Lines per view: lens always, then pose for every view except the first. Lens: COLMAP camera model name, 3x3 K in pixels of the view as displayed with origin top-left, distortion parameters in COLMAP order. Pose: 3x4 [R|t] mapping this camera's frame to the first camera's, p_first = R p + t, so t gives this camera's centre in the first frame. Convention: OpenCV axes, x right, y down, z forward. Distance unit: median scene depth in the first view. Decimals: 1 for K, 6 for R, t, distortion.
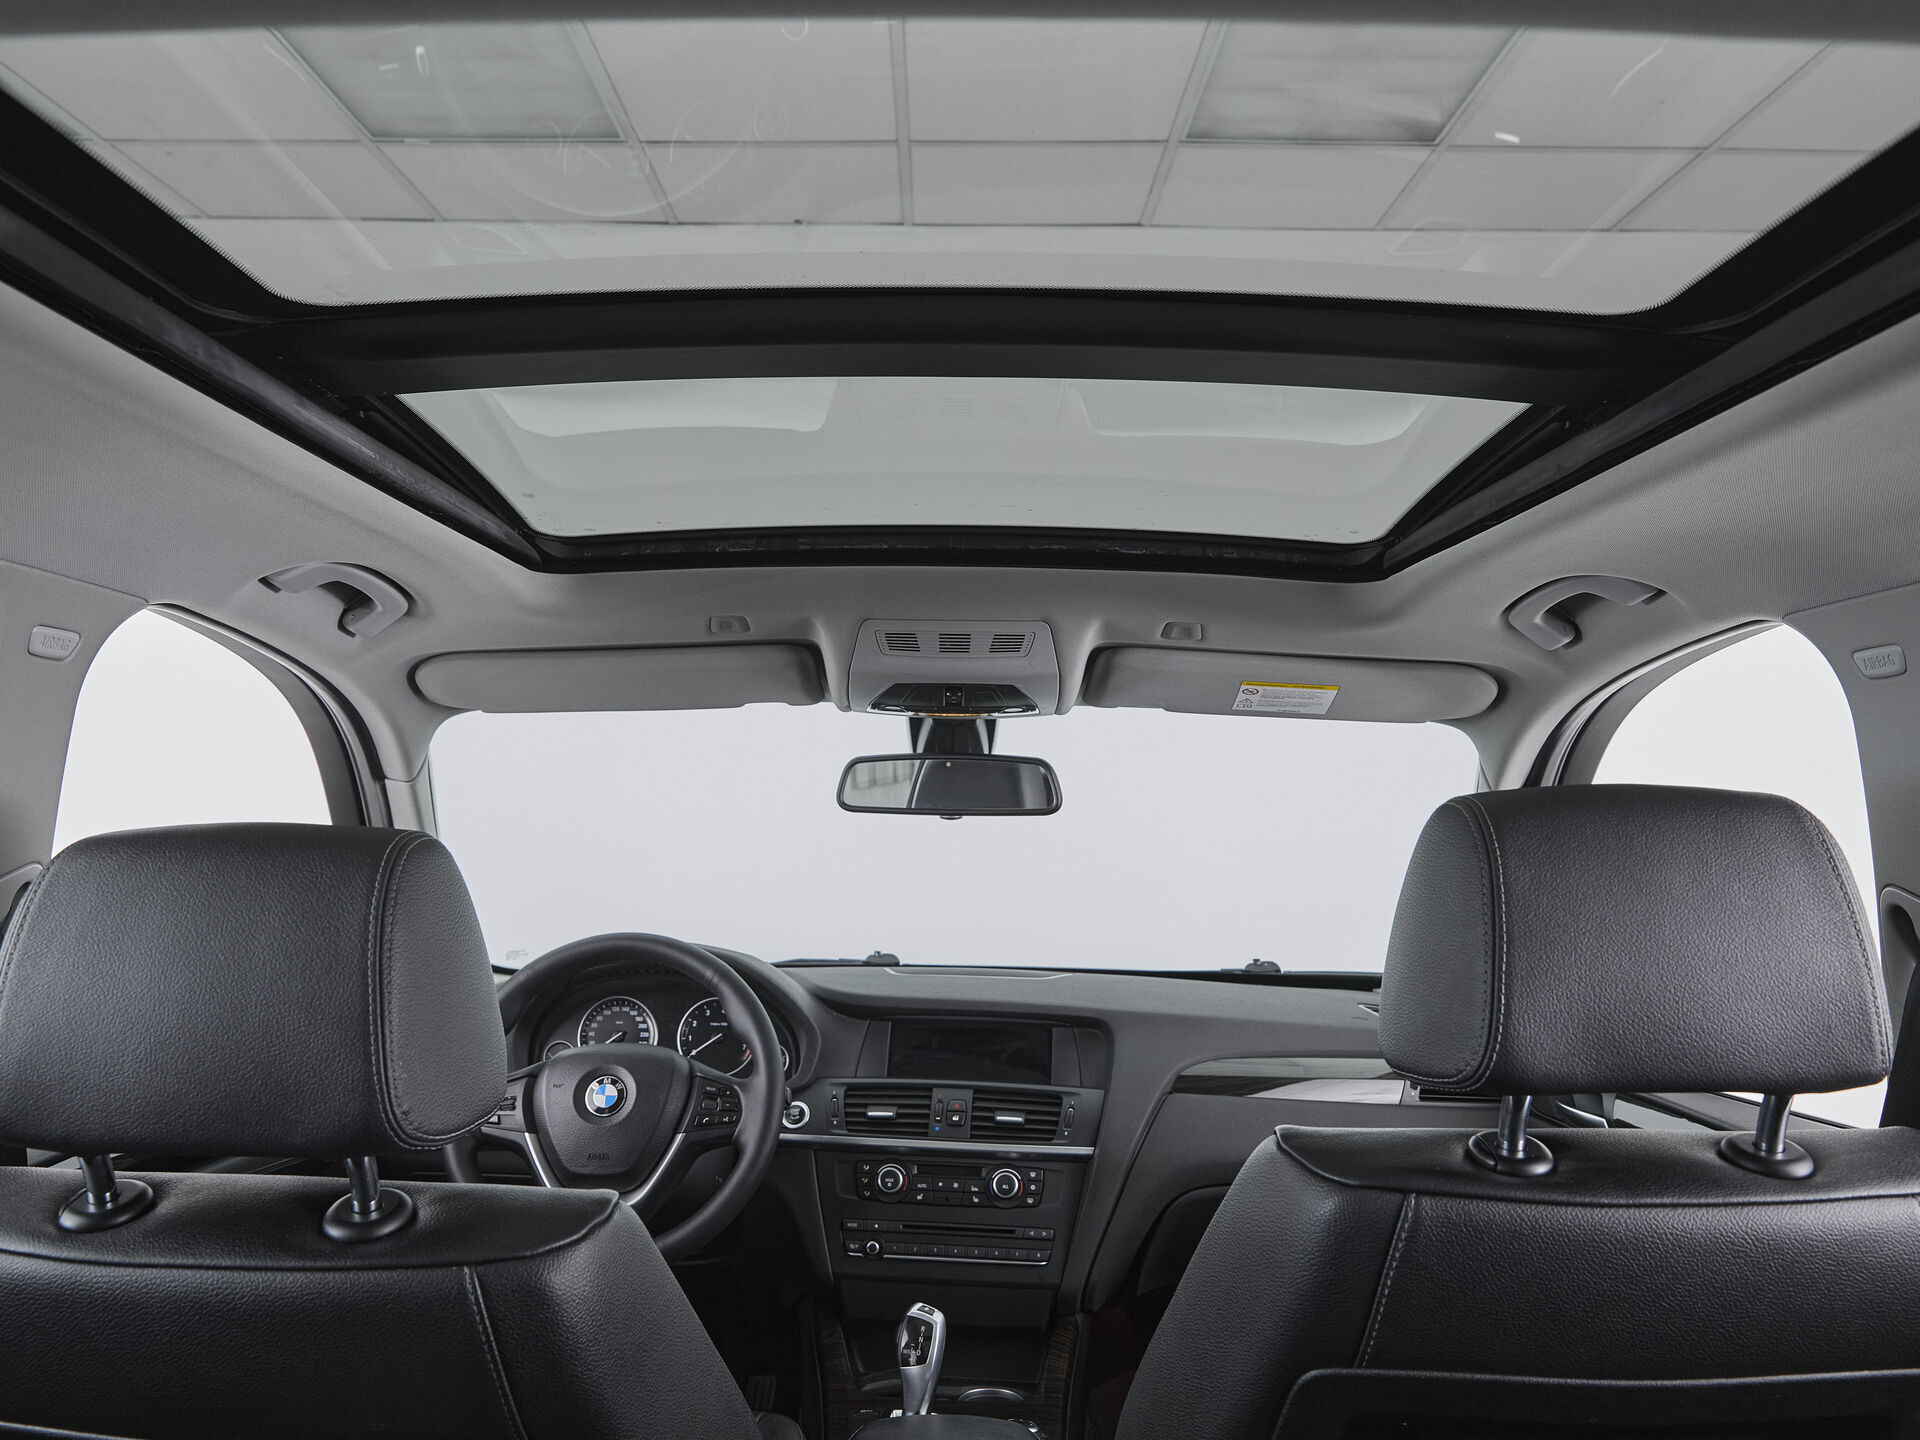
lens RADIAL K [[1435.9, 0, 929.3], [0, 1435.9, 721.5], [0, 0, 1]] dist [-0.034775, -0.000421]
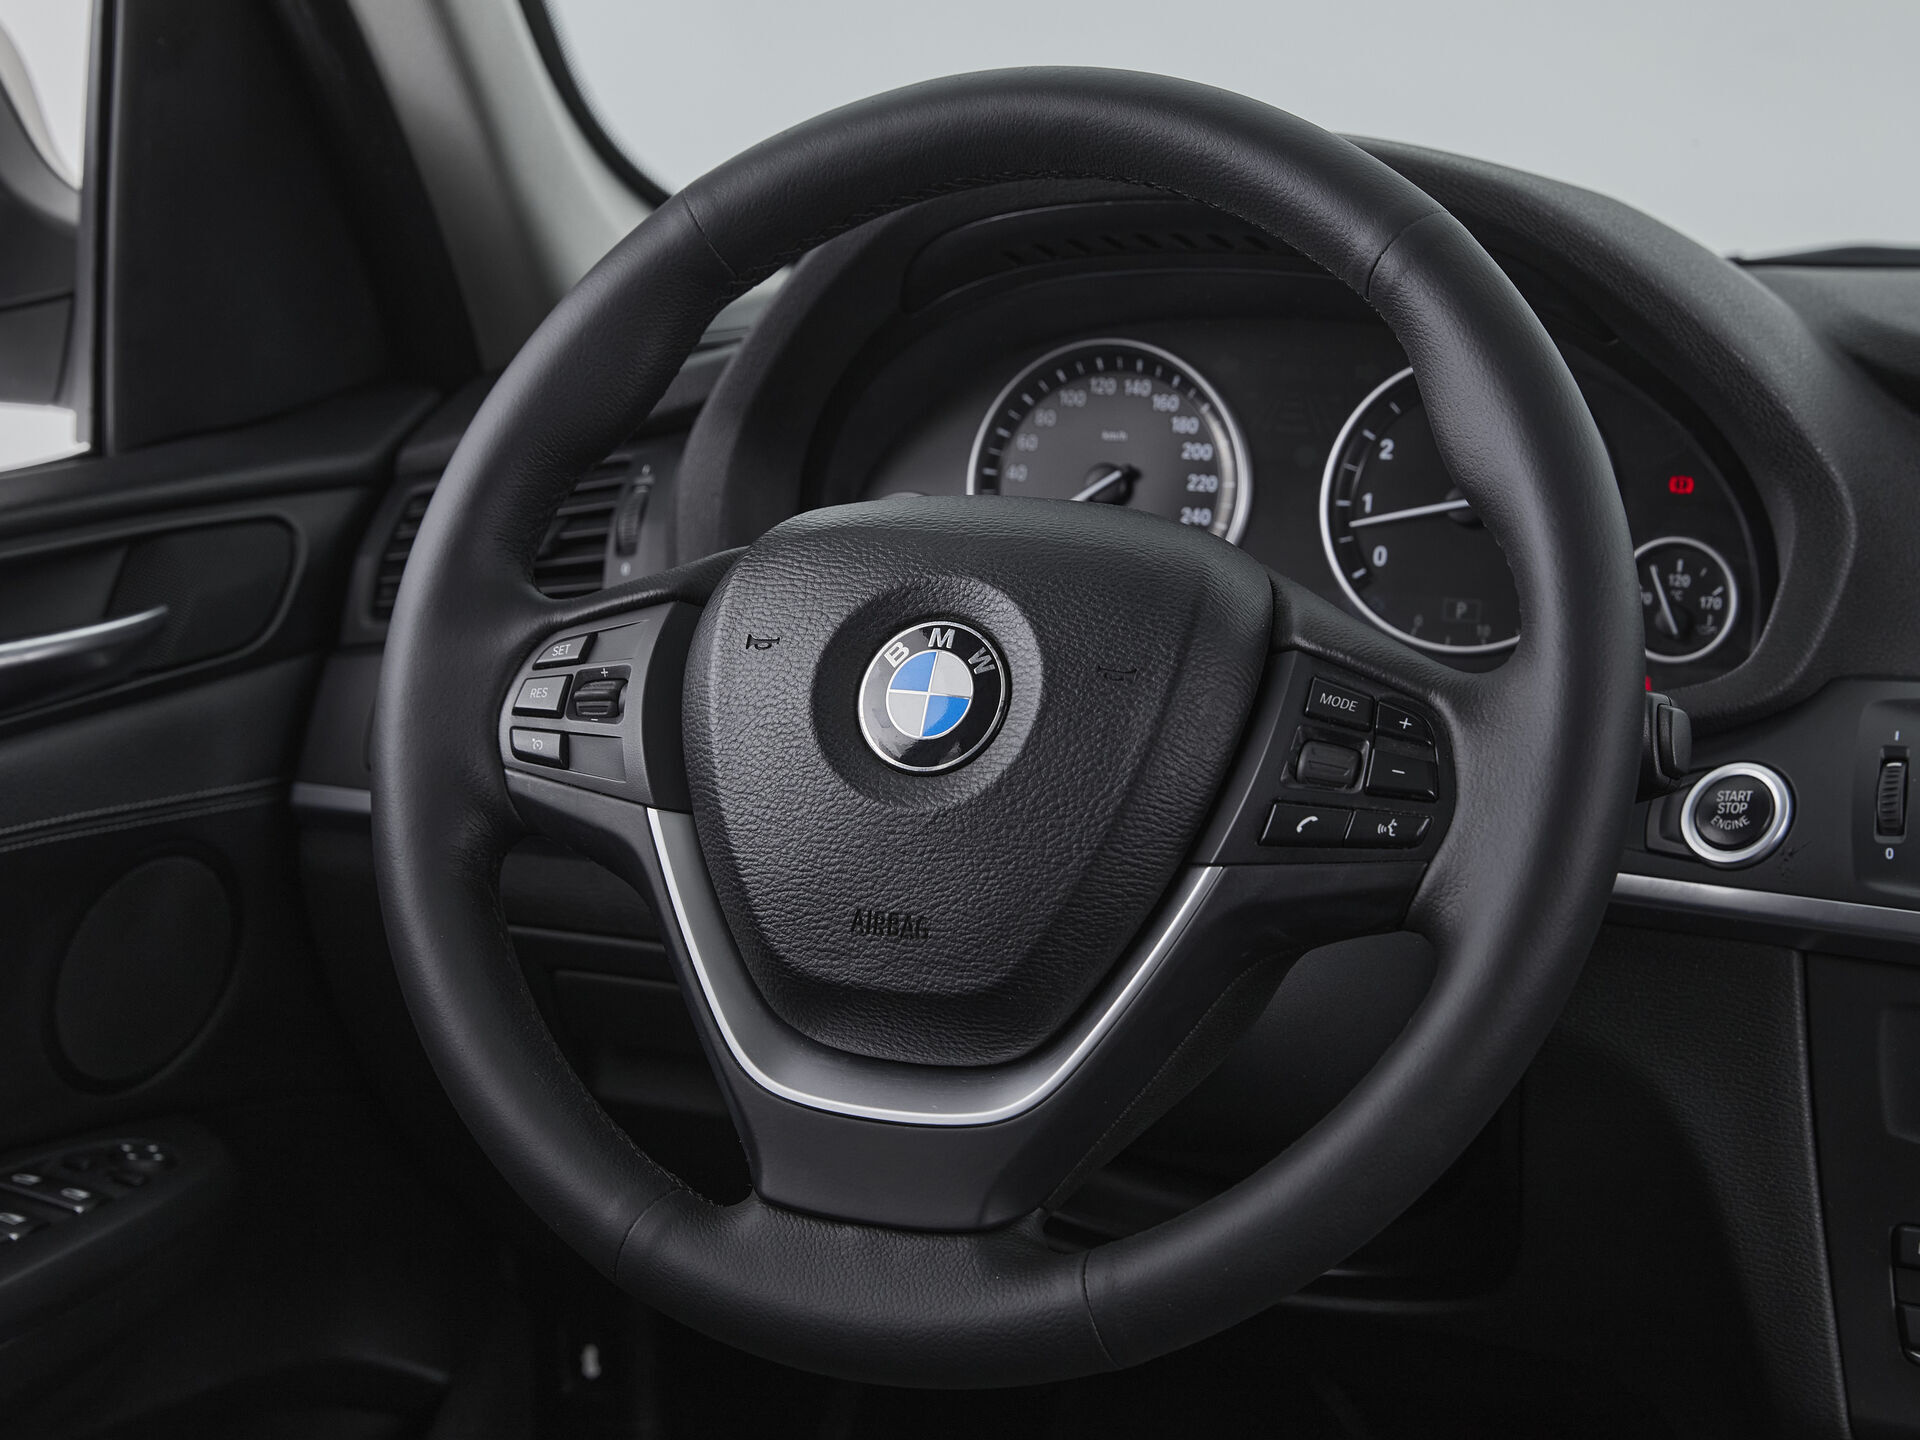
lens RADIAL K [[4014.6, 0, 960.0], [0, 4014.6, 720.0], [0, 0, 1]] dist [-0.089135, 0.019775]
pose [[0.935630, 0.061268, -0.347624, 0.024049], [0.029147, 0.968048, 0.249067, 0.080769], [0.351777, -0.243166, 0.903949, 0.324755]]
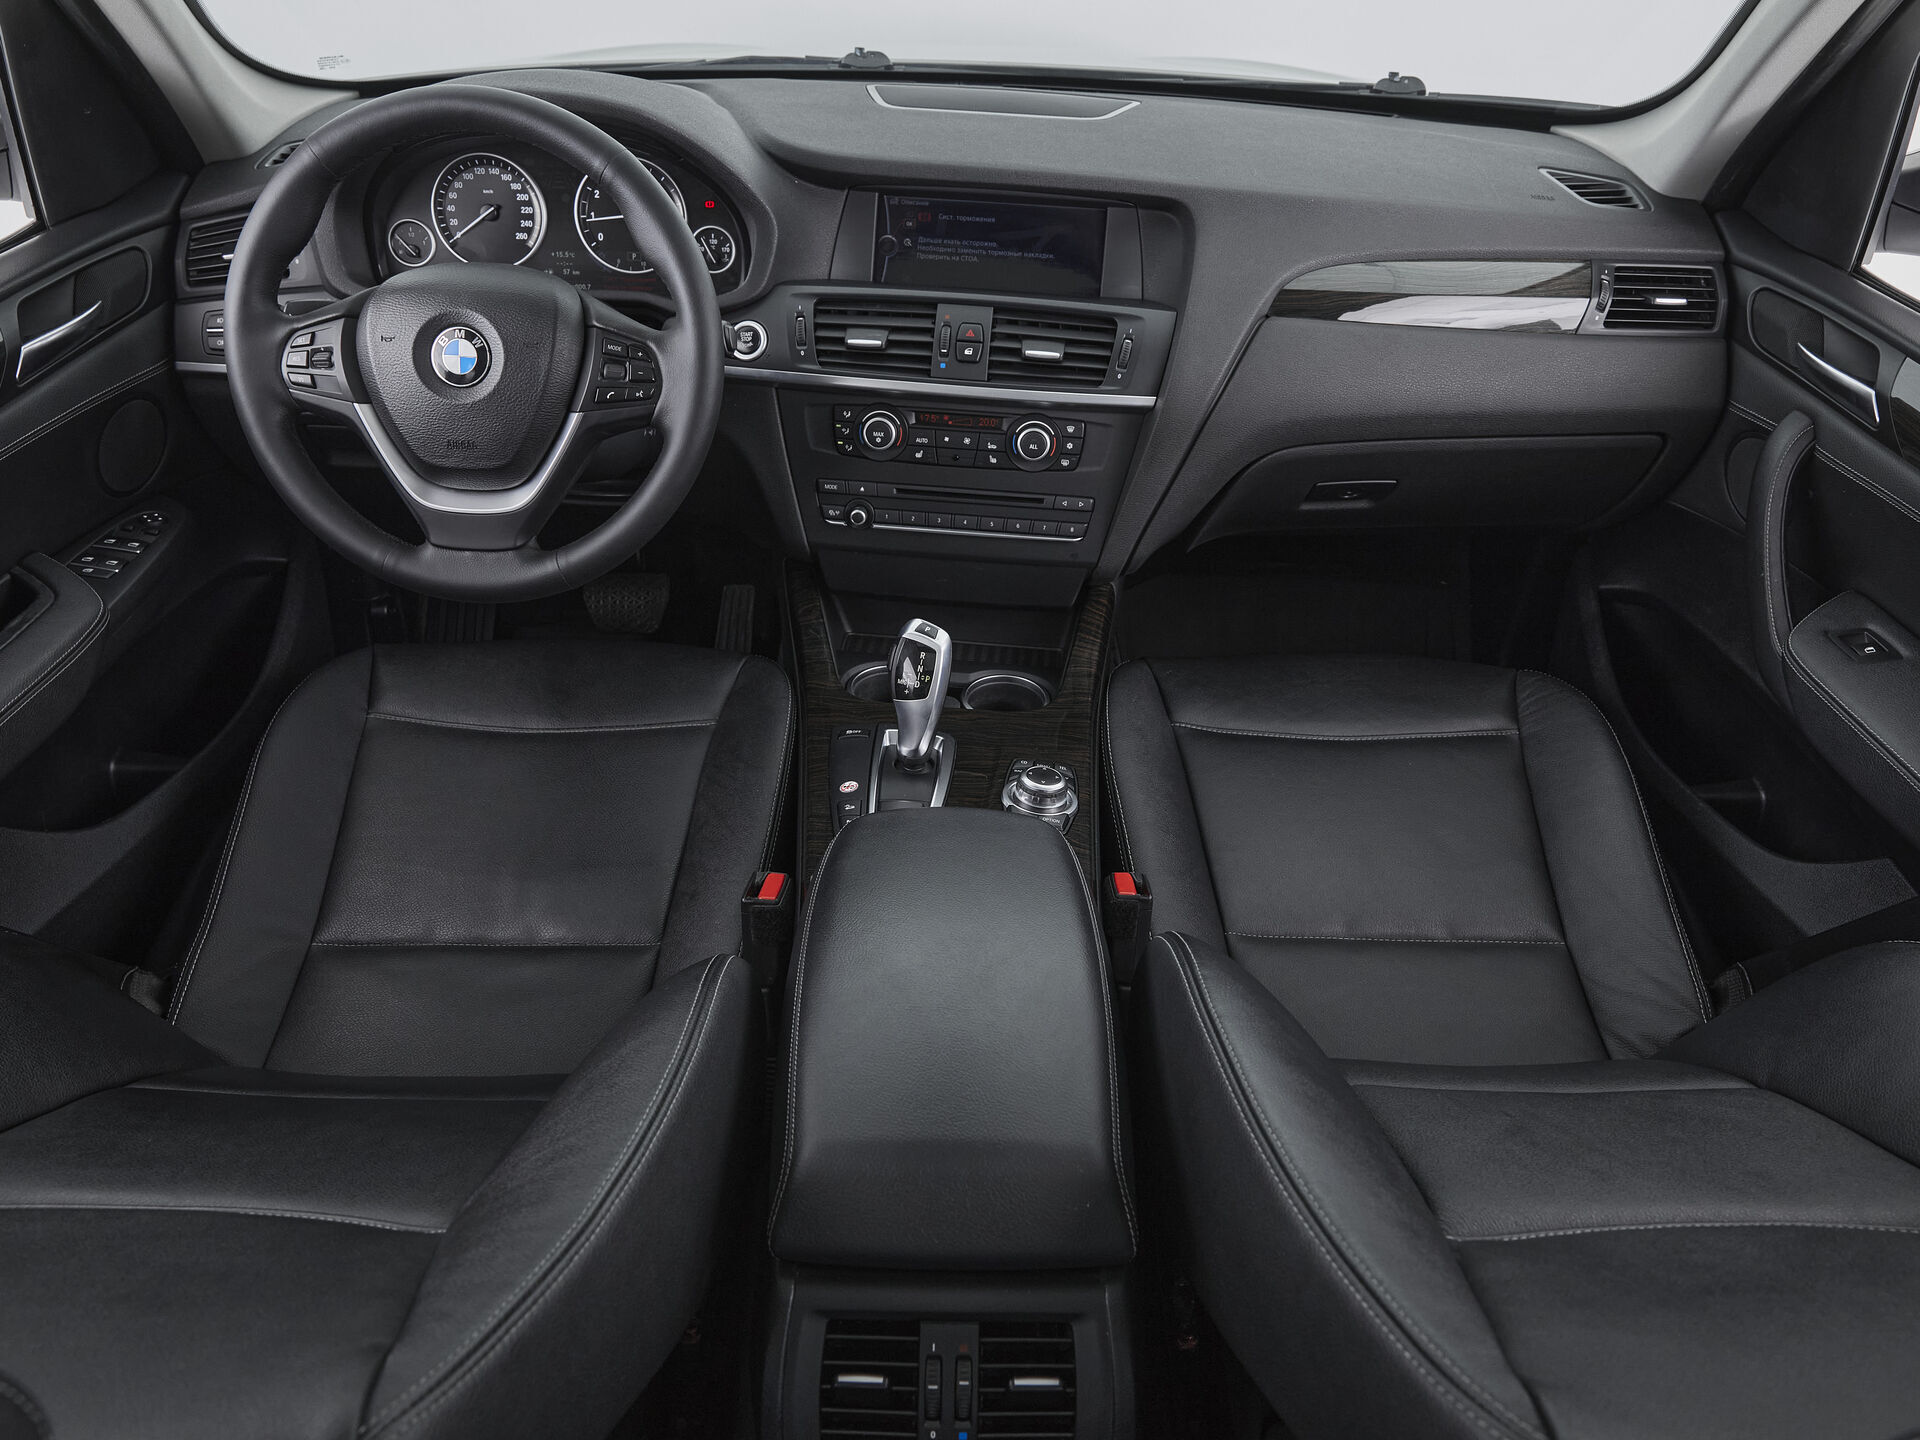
lens RADIAL K [[1432.9, 0, 950.7], [0, 1432.9, 721.3], [0, 0, 1]] dist [-0.003937, 0.000444]
pose [[0.999835, 0.004437, 0.017597, -0.002586], [-0.014492, 0.778895, 0.626987, -0.032290], [-0.010924, -0.627139, 0.778831, 0.322295]]
